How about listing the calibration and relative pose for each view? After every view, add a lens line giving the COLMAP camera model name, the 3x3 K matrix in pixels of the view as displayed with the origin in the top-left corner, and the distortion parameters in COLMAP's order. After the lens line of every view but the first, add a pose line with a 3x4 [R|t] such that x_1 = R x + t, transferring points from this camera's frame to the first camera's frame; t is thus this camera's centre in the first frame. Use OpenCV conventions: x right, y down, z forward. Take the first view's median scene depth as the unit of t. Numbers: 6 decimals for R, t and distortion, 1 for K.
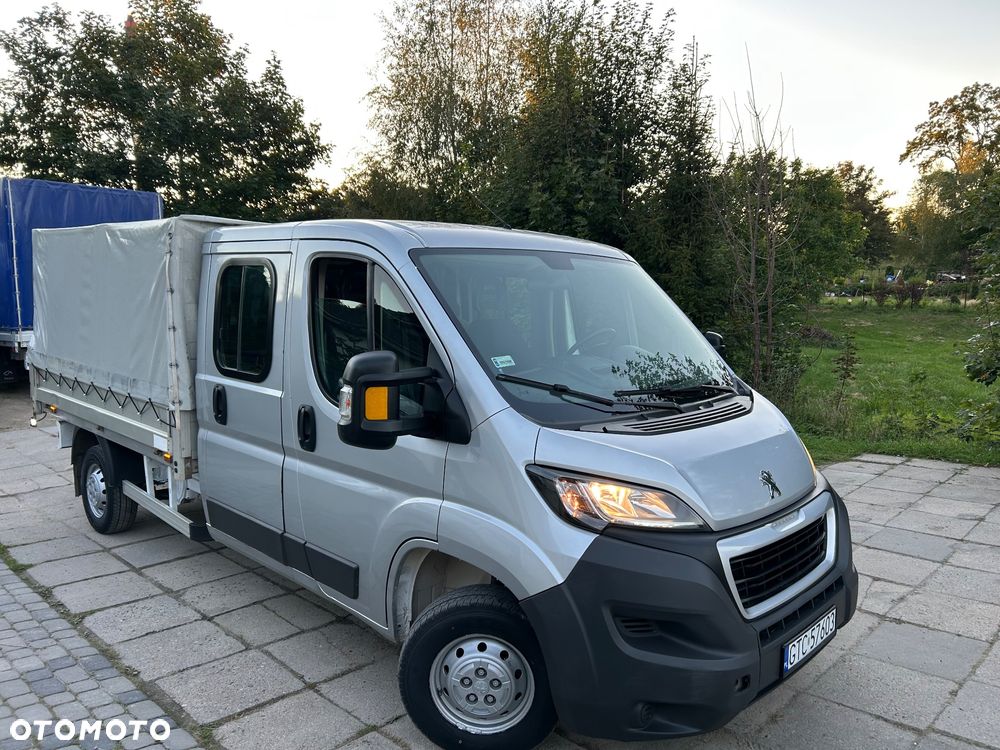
lens RADIAL K [[756.1, 0, 509.0], [0, 756.1, 382.3], [0, 0, 1]] dist [0.047758, -0.049481]
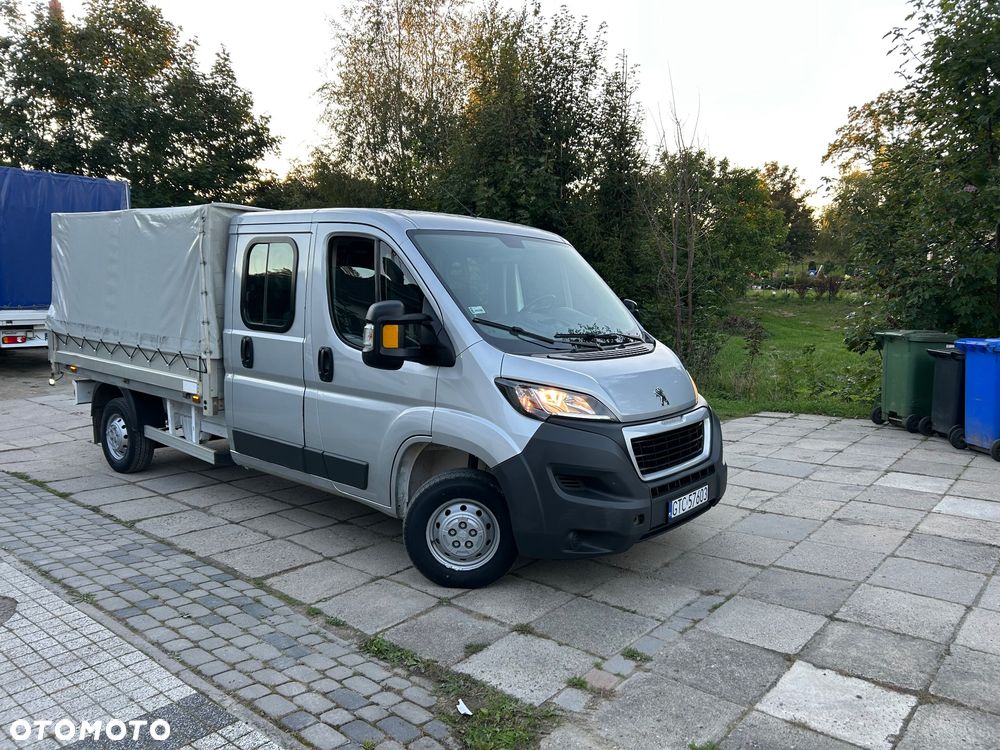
lens RADIAL K [[756.1, 0, 509.4], [0, 756.1, 374.4], [0, 0, 1]] dist [0.047758, -0.049481]
pose [[0.996900, -0.003357, 0.078607, -0.038485], [0.003463, 0.999993, -0.001215, 0.063115], [-0.078602, 0.001483, 0.996905, -0.275590]]
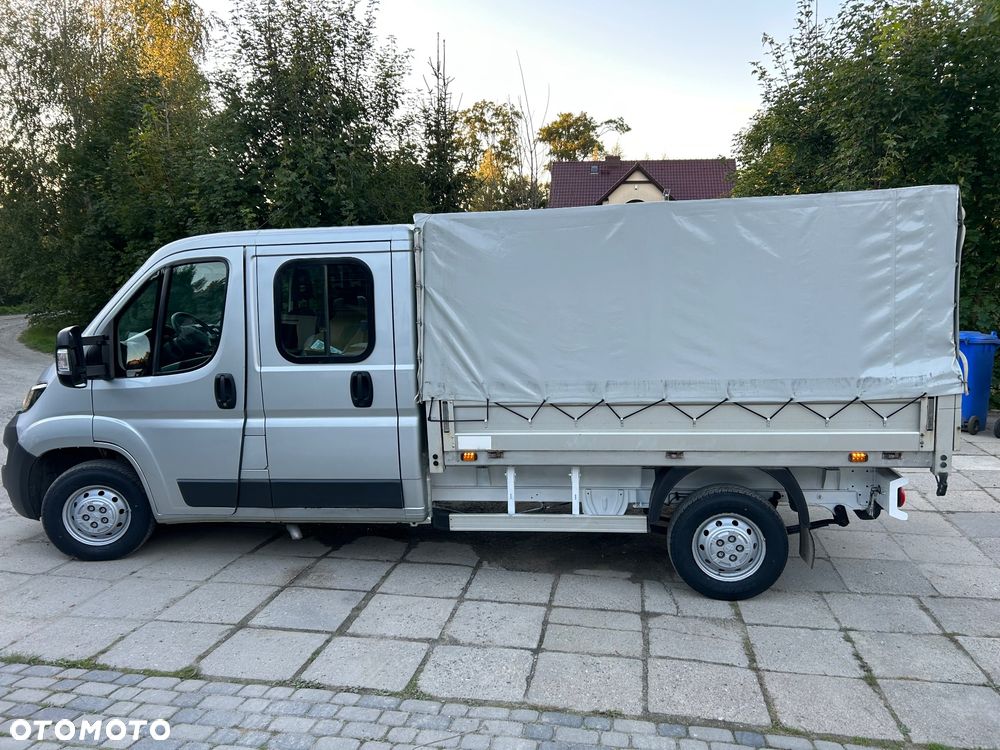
lens RADIAL K [[756.1, 0, 509.0], [0, 756.1, 372.2], [0, 0, 1]] dist [0.047758, -0.049481]
pose [[0.822665, -0.075146, 0.563538, -0.849568], [0.071846, 0.997021, 0.028068, -0.039126], [-0.563968, 0.017397, 0.825613, 0.265155]]
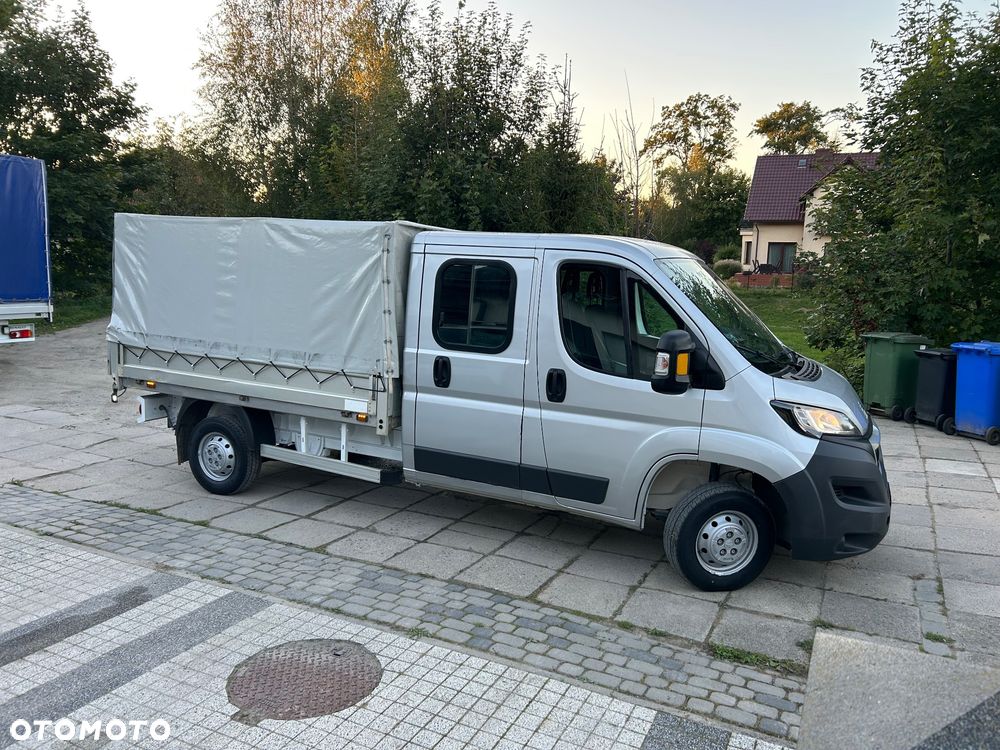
lens RADIAL K [[756.1, 0, 505.6], [0, 756.1, 369.9], [0, 0, 1]] dist [0.047758, -0.049481]
pose [[0.950018, -0.021787, 0.311433, -0.613093], [0.016121, 0.999655, 0.020756, 0.000972], [-0.311778, -0.014698, 0.950041, -0.218770]]
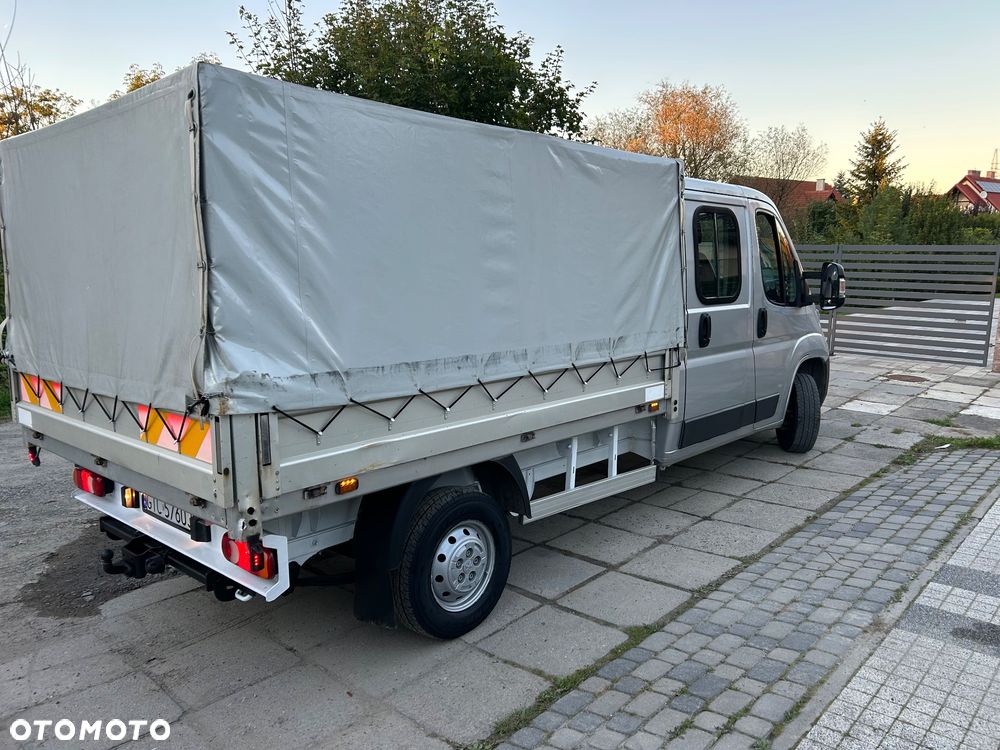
lens RADIAL K [[756.1, 0, 509.9], [0, 756.1, 375.5], [0, 0, 1]] dist [0.047758, -0.049481]
pose [[-0.031431, -0.161823, 0.986319, -1.405941], [0.137147, 0.976774, 0.164628, -0.125371], [-0.990052, 0.140445, -0.008508, 1.203052]]
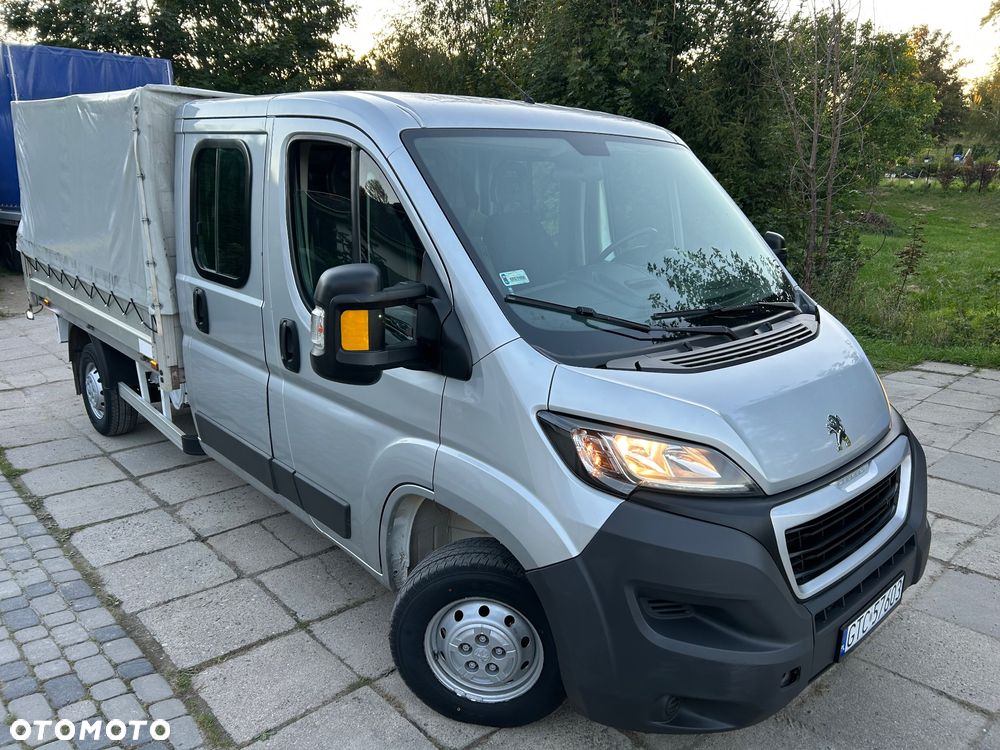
lens RADIAL K [[756.1, 0, 503.8], [0, 756.1, 383.1], [0, 0, 1]] dist [0.047758, -0.049481]
pose [[0.998451, 0.022495, -0.050879, 0.016407], [-0.014352, 0.987796, 0.155092, -0.027216], [0.053747, -0.154122, 0.986589, 0.121918]]
